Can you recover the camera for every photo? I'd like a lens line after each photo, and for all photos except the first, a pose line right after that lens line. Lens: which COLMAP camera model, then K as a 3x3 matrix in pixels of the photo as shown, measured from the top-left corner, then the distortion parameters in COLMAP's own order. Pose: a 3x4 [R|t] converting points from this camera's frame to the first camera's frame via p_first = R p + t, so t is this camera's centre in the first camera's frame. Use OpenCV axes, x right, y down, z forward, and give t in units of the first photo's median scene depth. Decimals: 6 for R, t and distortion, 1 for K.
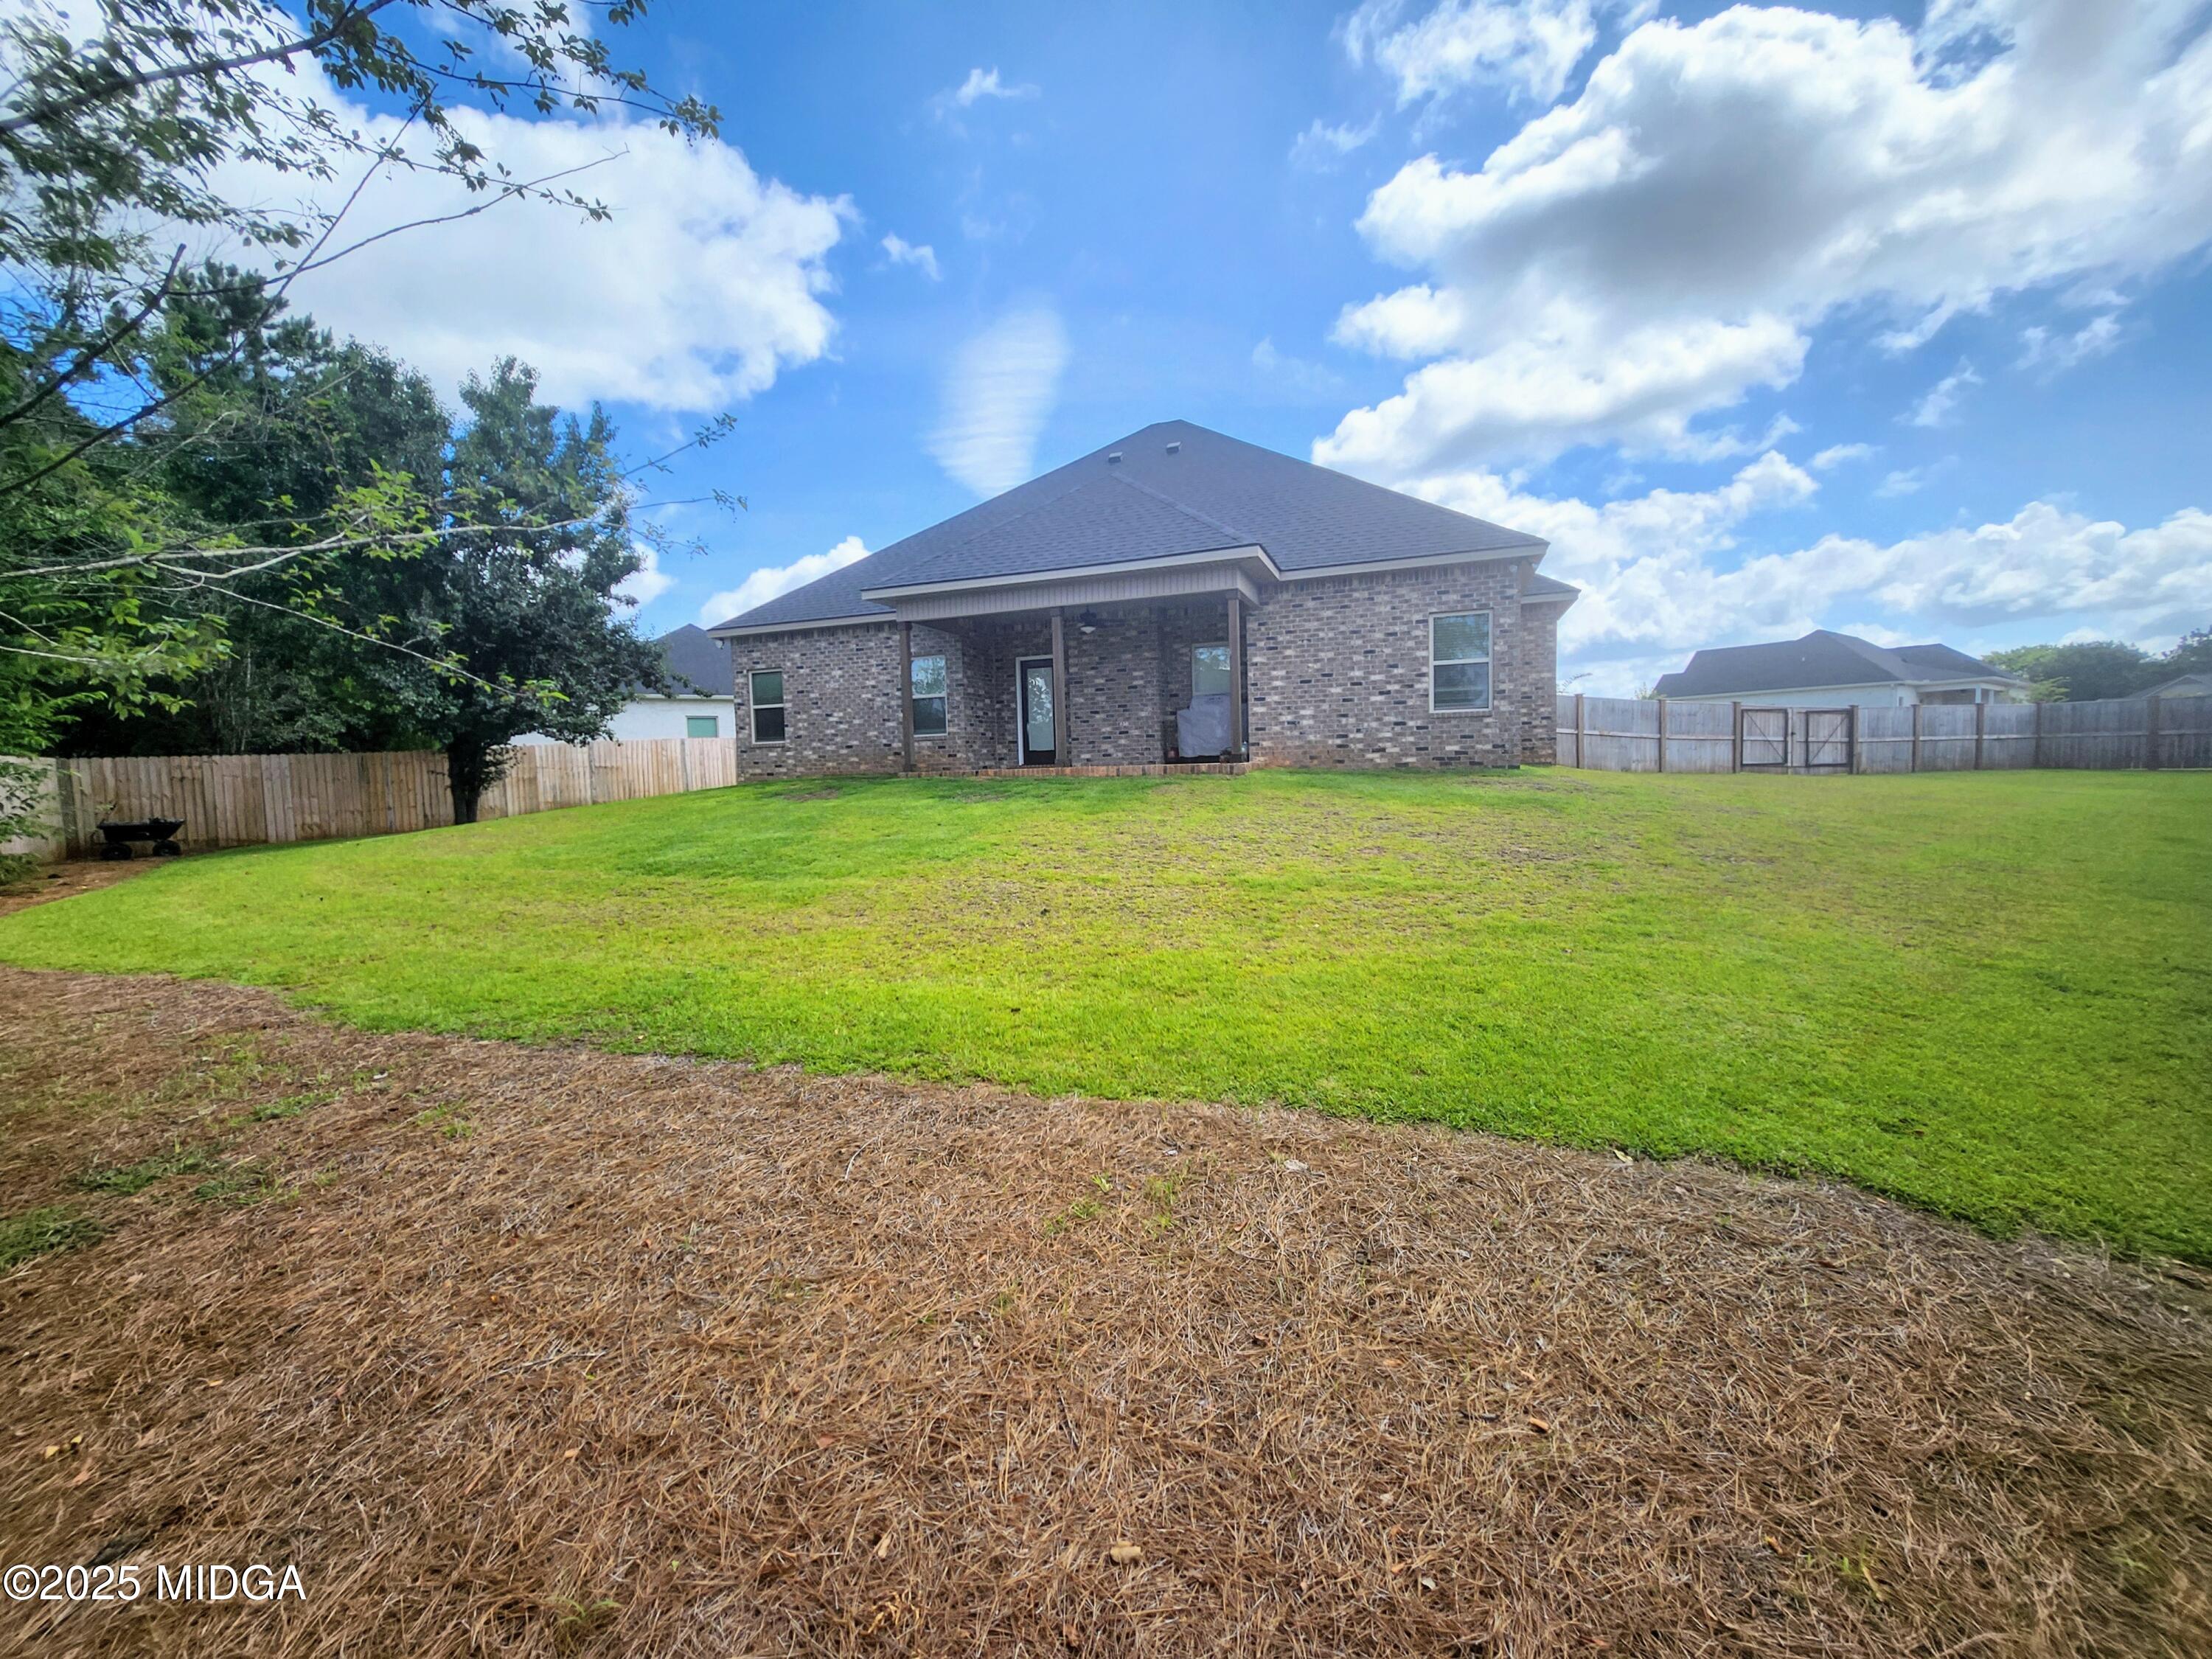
lens RADIAL K [[869.8, 0, 1101.0], [0, 869.8, 823.5], [0, 0, 1]] dist [0.006239, 0.001703]
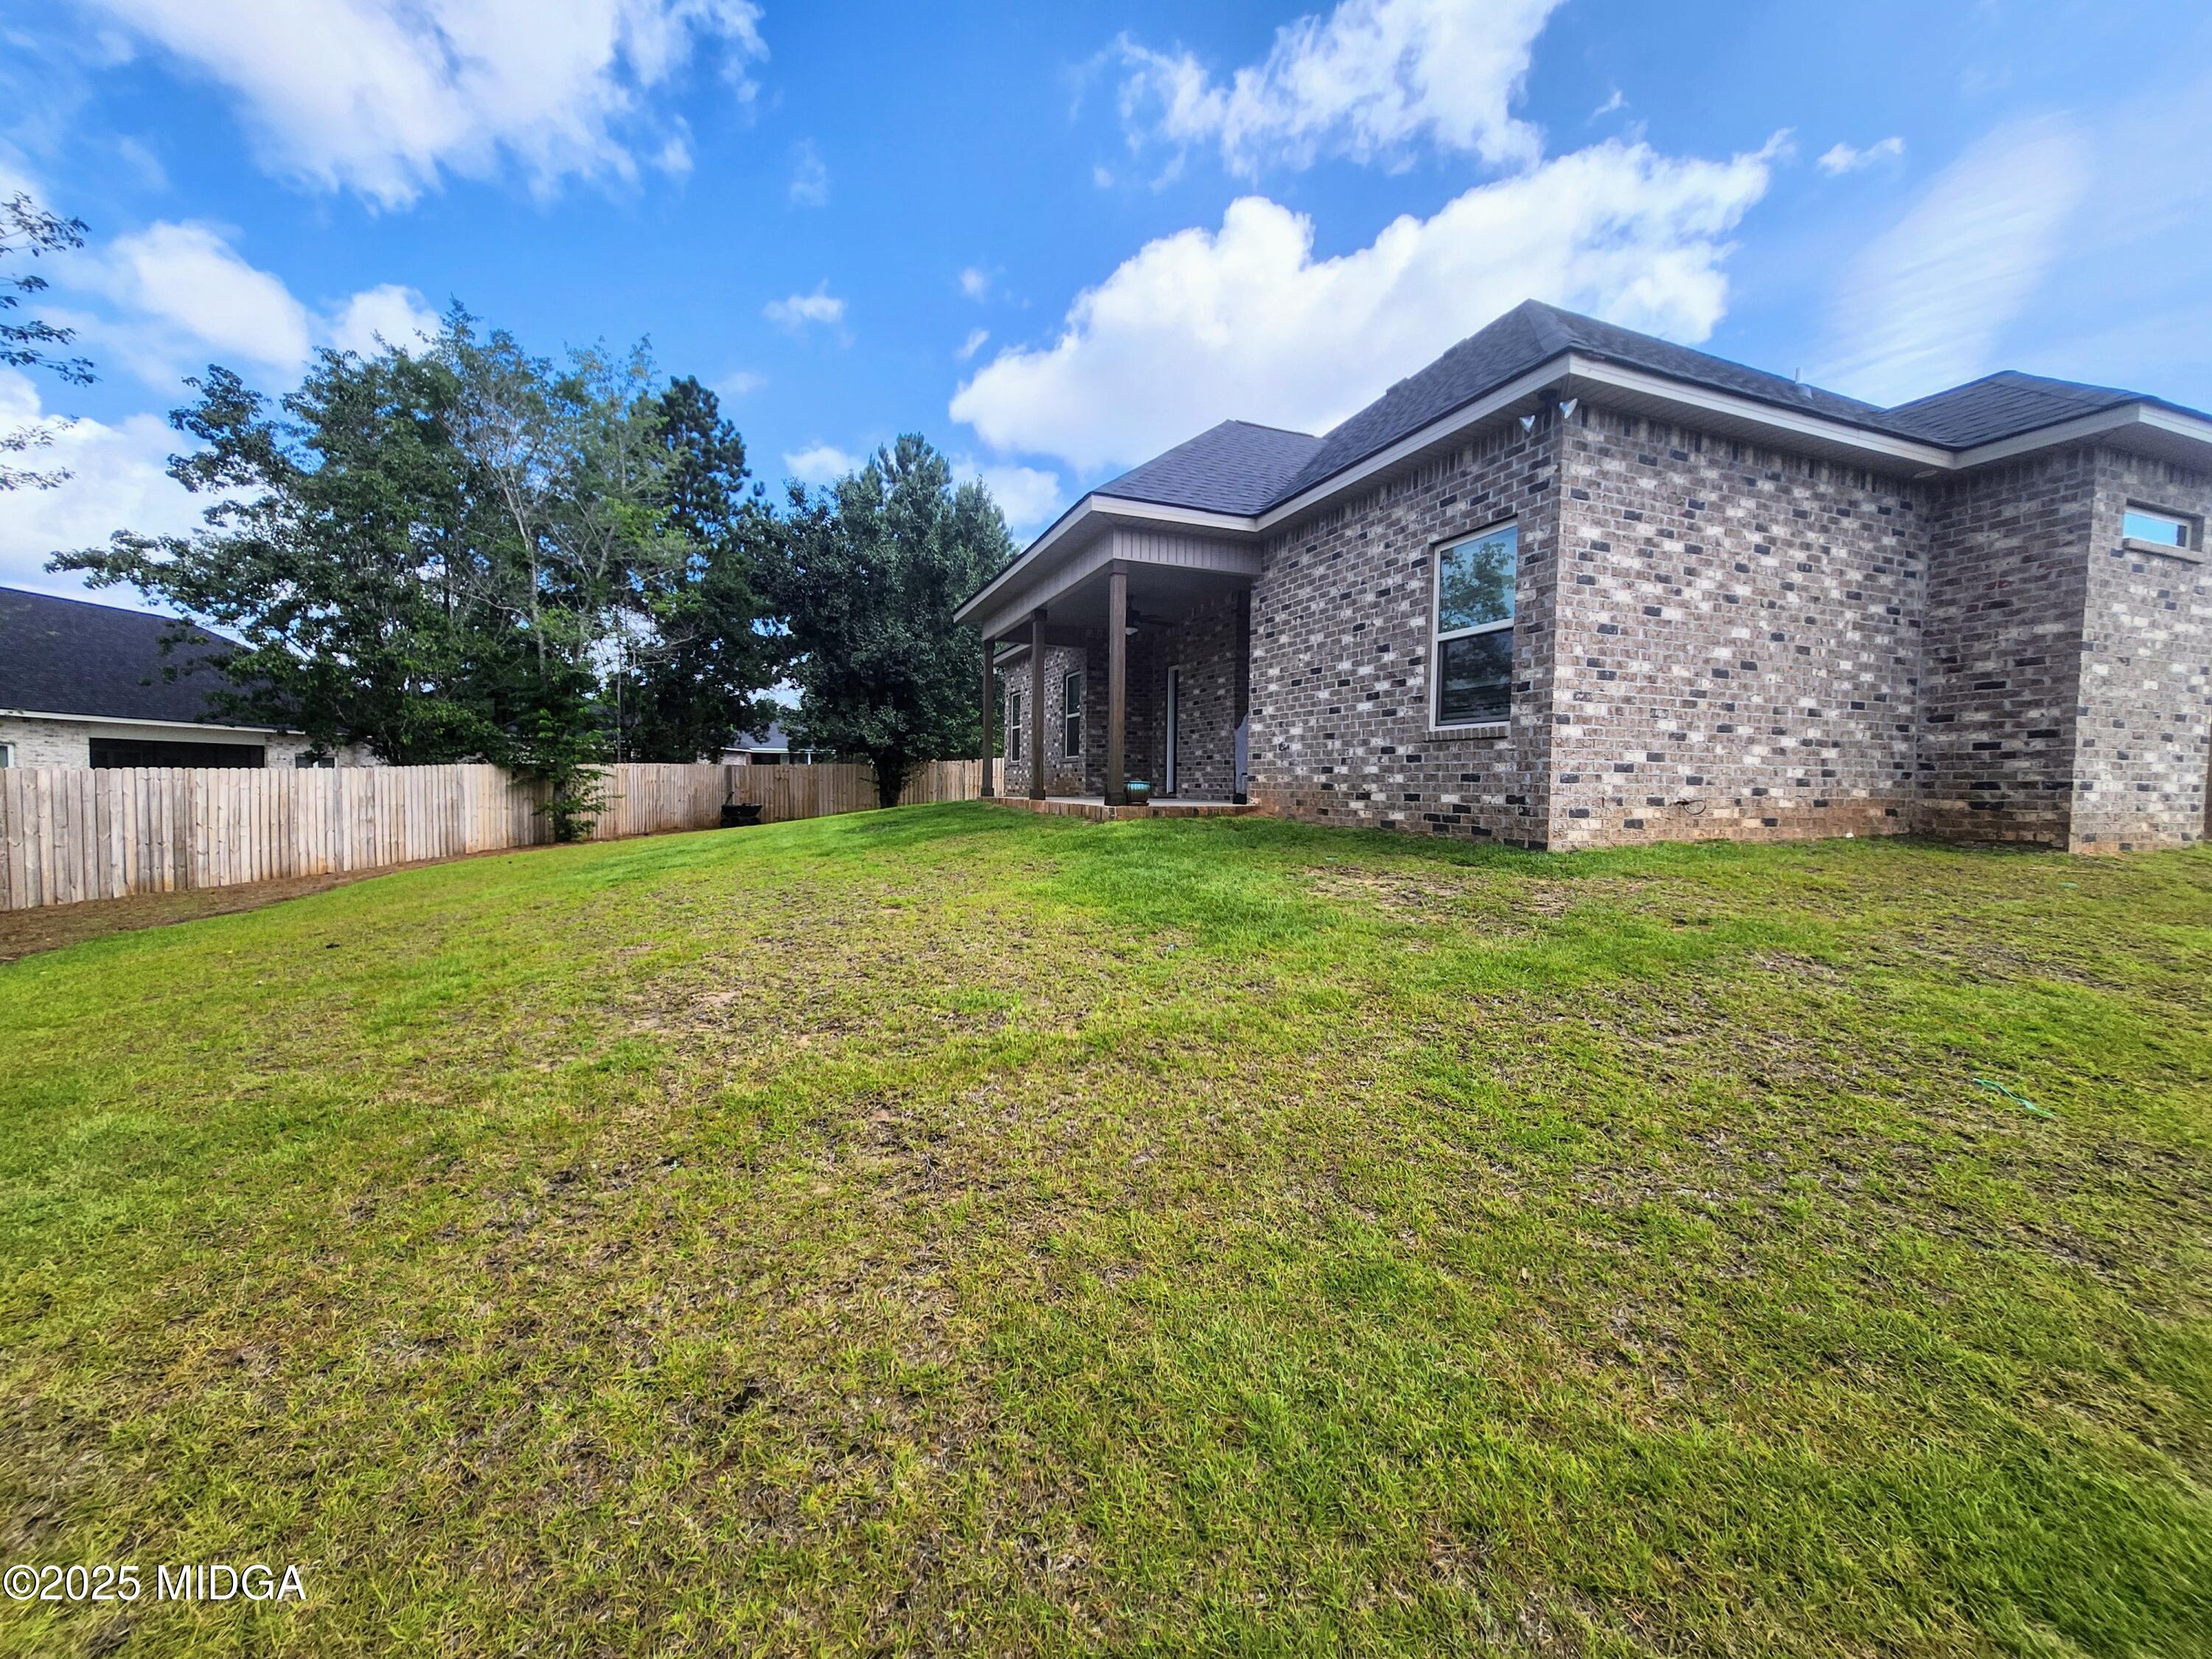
lens RADIAL K [[869.8, 0, 1116.3], [0, 869.8, 827.9], [0, 0, 1]] dist [0.006239, 0.001703]
pose [[0.673370, 0.073861, -0.735607, 0.631287], [-0.080728, 0.996393, 0.026149, -0.064512], [0.734885, 0.041776, 0.676904, 0.485713]]
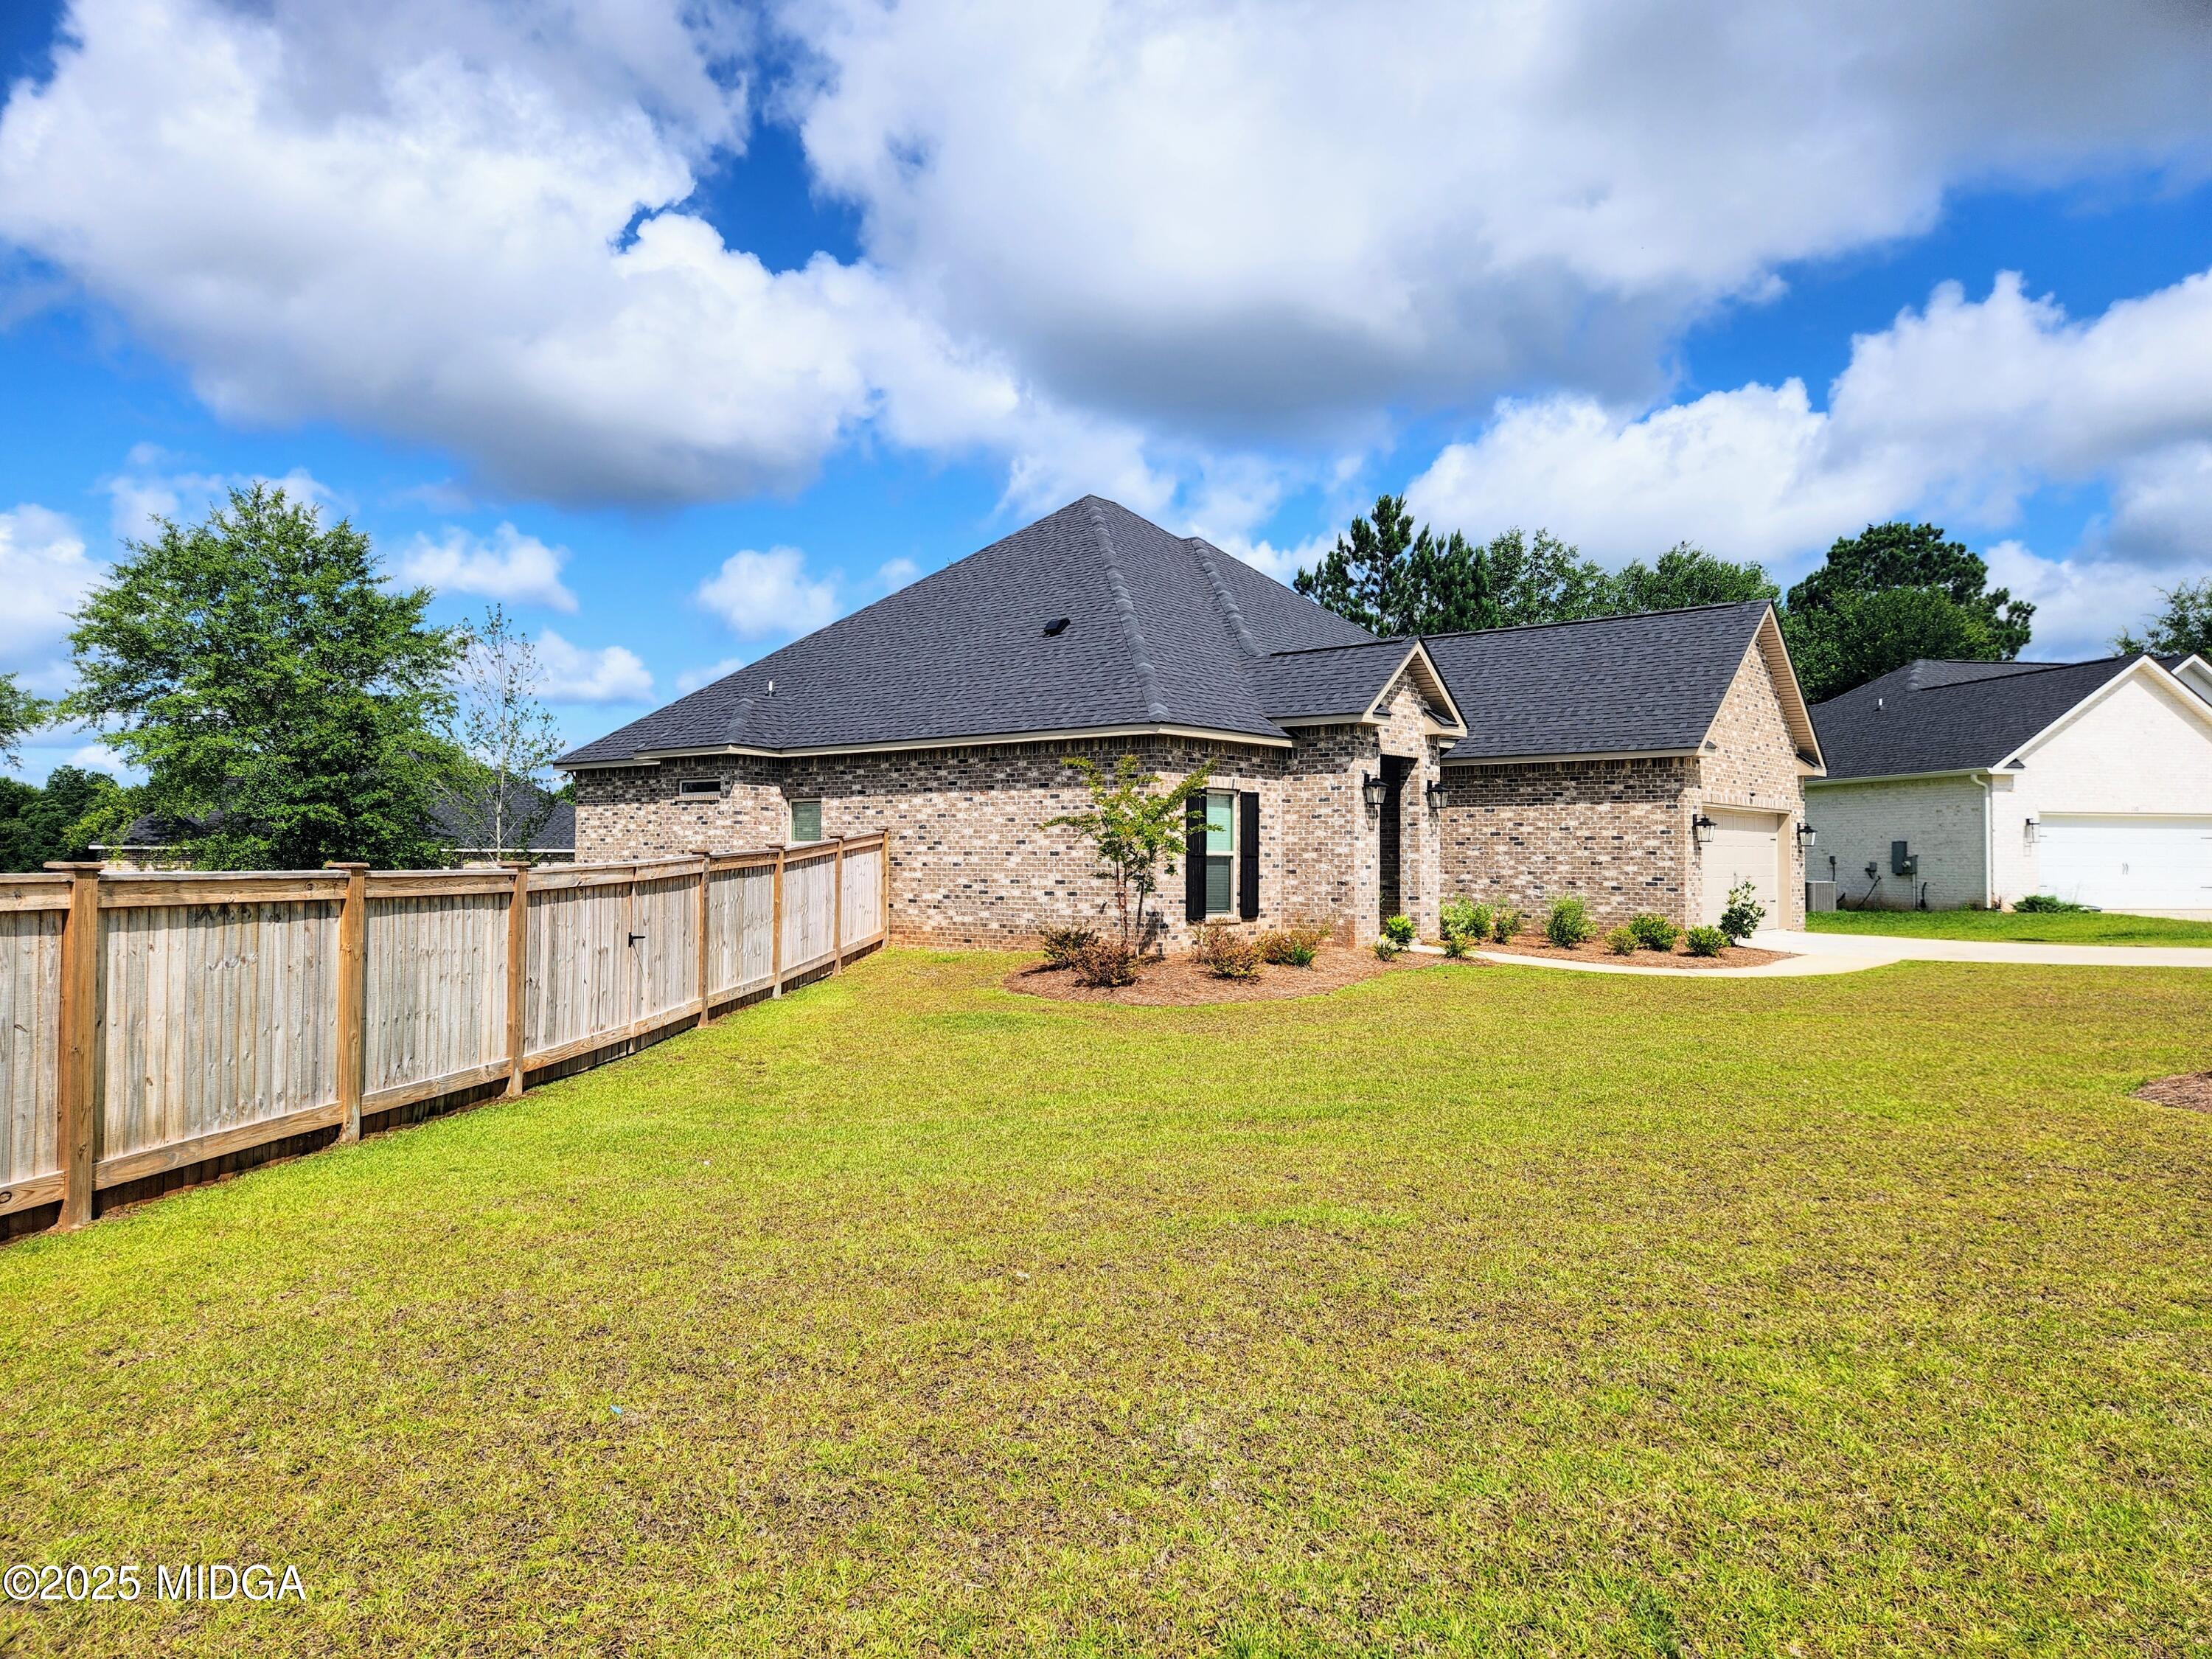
lens RADIAL K [[1478.1, 0, 1111.8], [0, 1478.1, 846.1], [0, 0, 1]] dist [0.008836, -0.001732]
pose [[-0.327916, 0.019527, -0.944505, 2.413722], [-0.057122, 0.997547, 0.040455, -0.339665], [0.942979, 0.067217, -0.325996, 2.612345]]
